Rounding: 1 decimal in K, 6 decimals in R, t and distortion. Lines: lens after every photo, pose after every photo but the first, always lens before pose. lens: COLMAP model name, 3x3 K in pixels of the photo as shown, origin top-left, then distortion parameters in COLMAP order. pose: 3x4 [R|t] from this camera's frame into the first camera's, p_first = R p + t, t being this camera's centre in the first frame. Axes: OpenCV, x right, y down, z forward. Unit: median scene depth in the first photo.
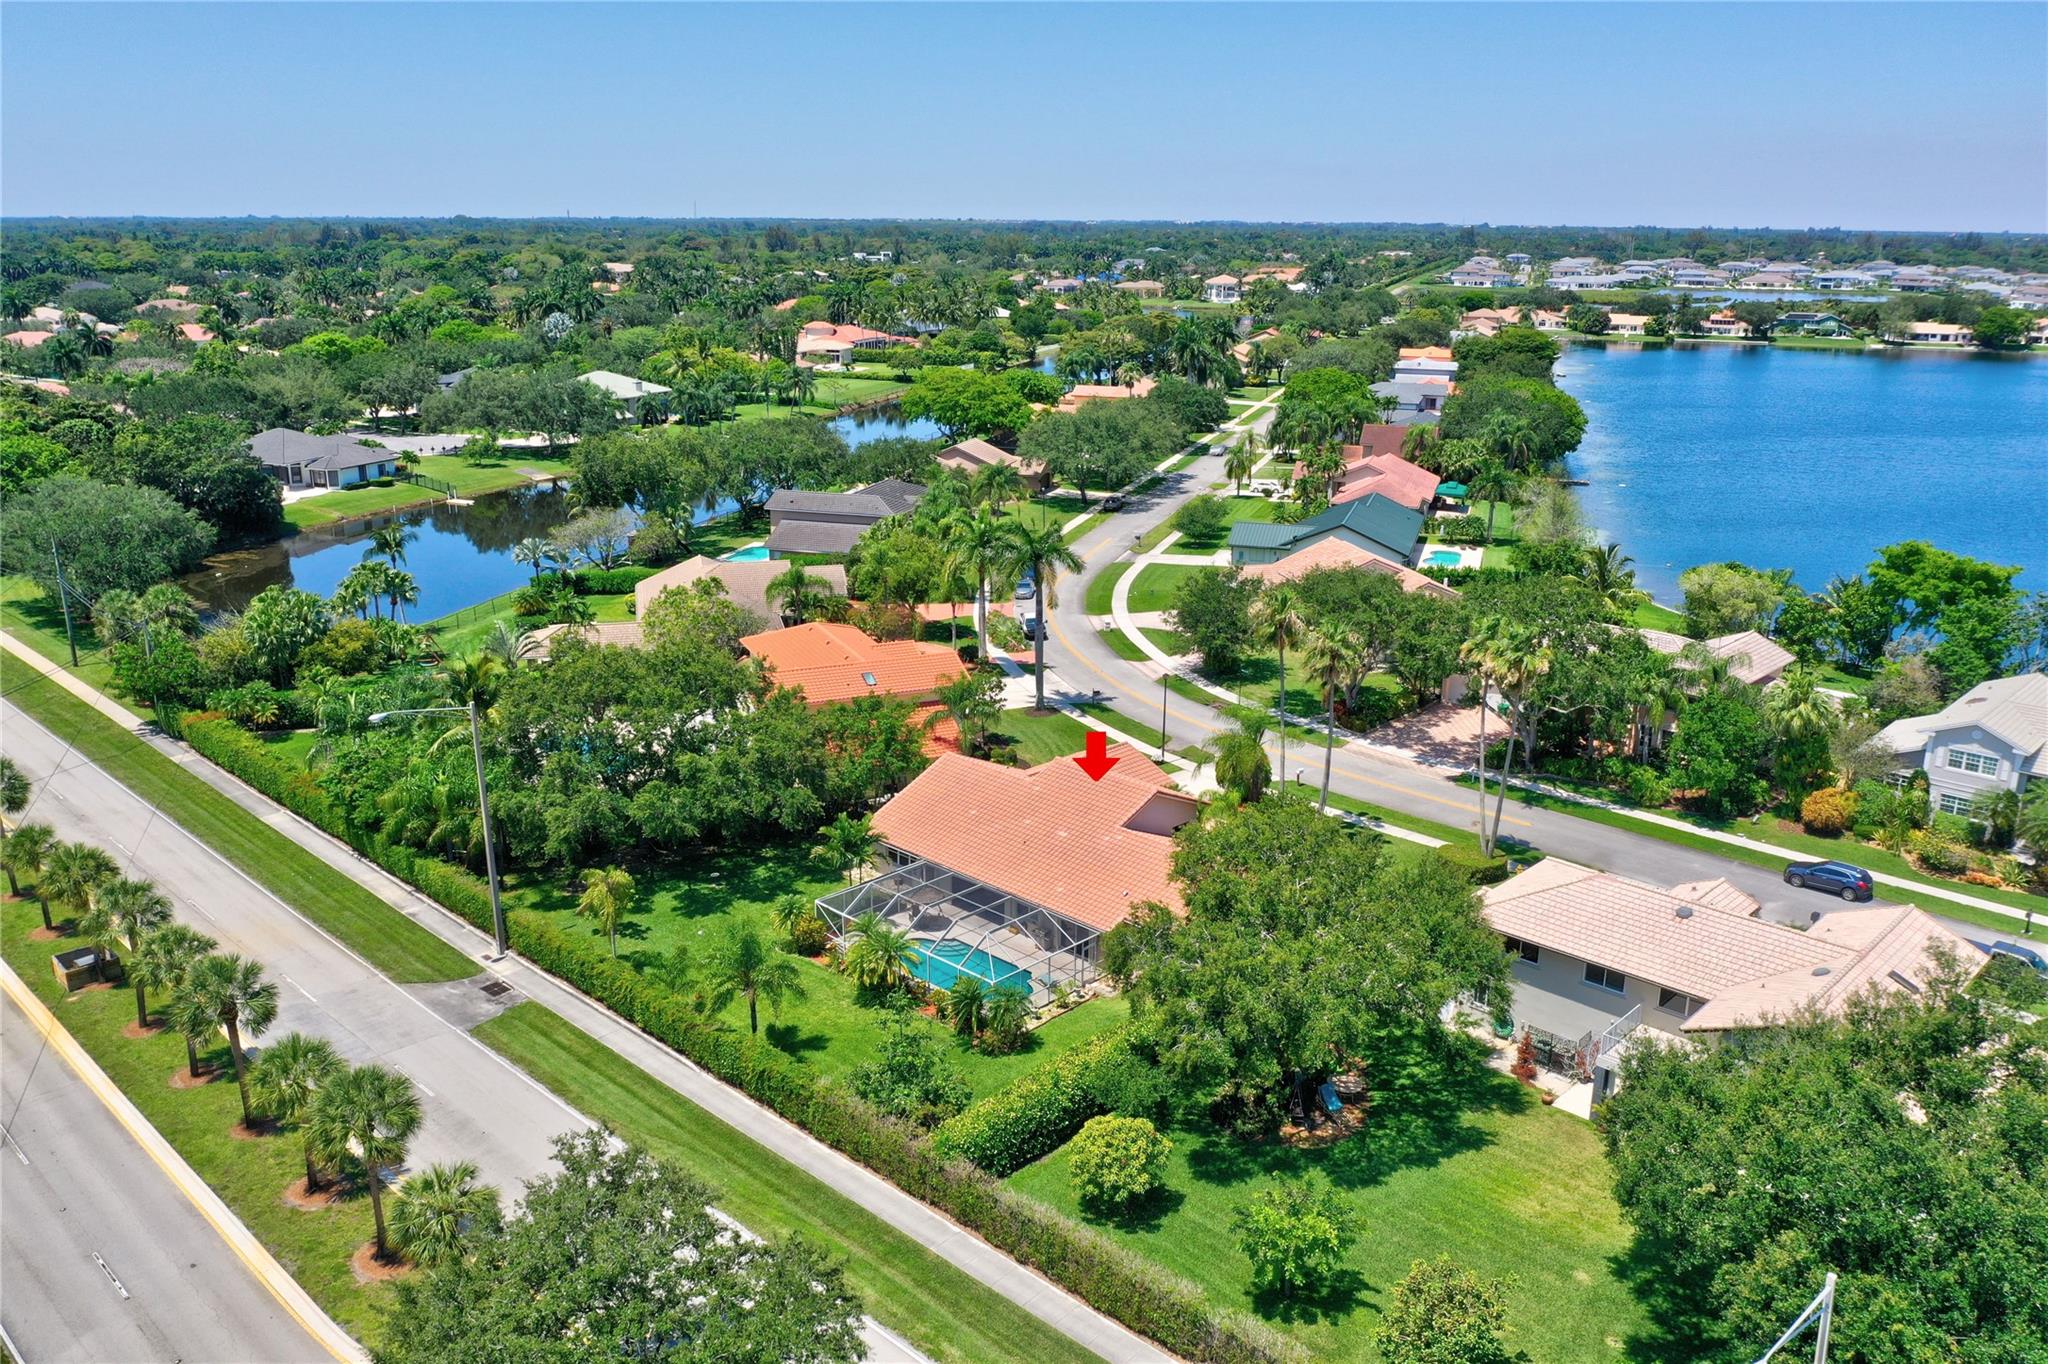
lens RADIAL K [[1591.9, 0, 1024.0], [0, 1591.9, 682.0], [0, 0, 1]] dist [-0.012214, -0.001084]
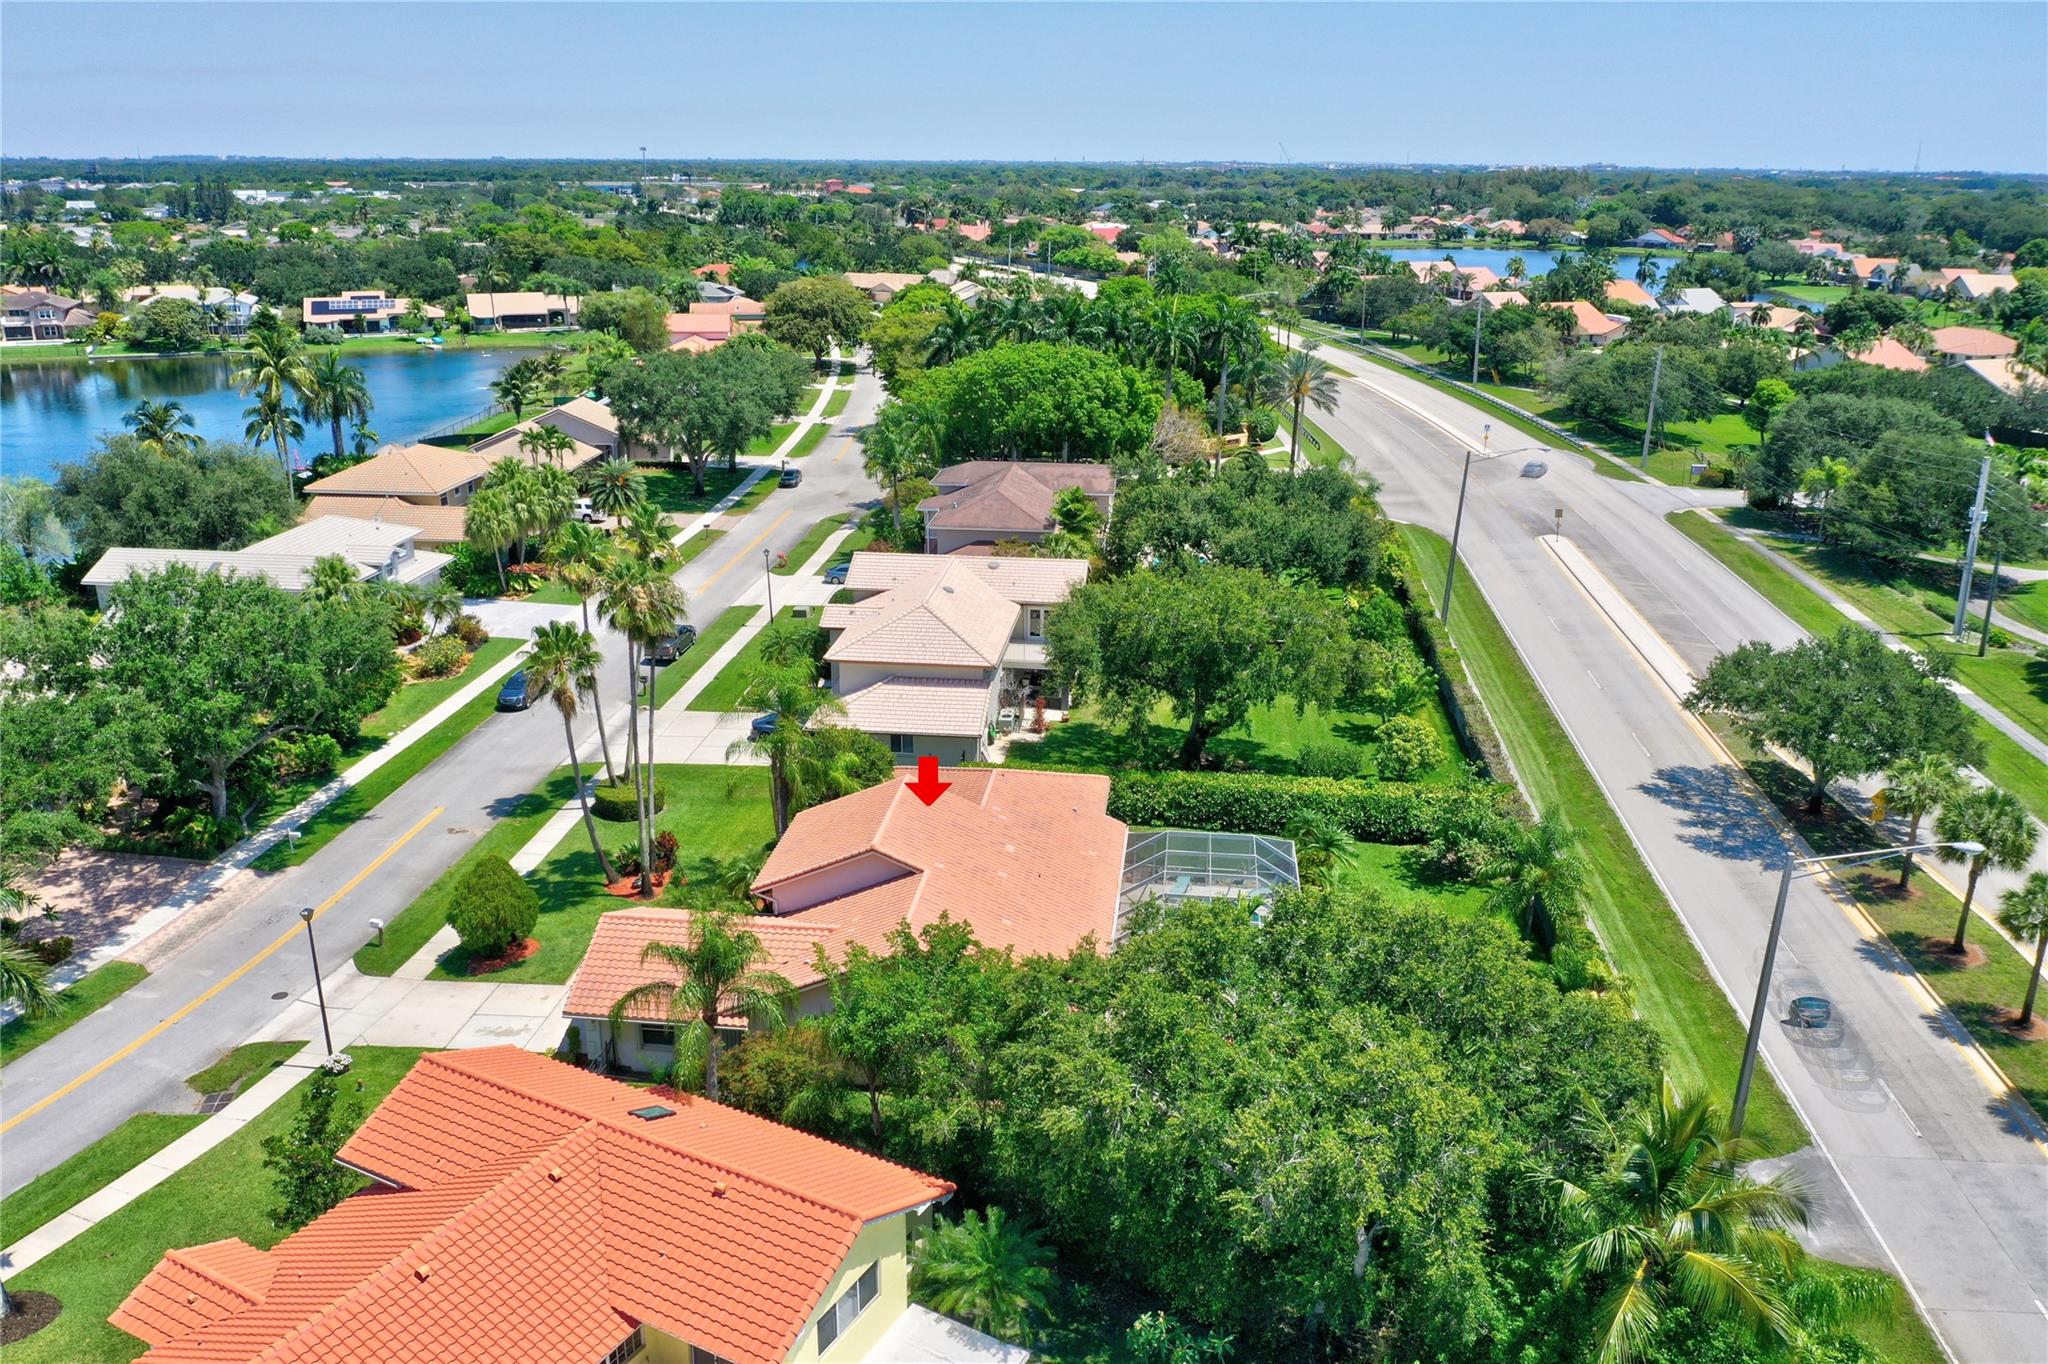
lens RADIAL K [[1591.9, 0, 1024.0], [0, 1591.9, 682.0], [0, 0, 1]] dist [-0.012214, -0.001084]
pose [[-0.614940, -0.251778, 0.747299, -0.401565], [0.215208, 0.858104, 0.466201, -0.245196], [-0.758639, 0.447511, -0.473498, 0.979758]]
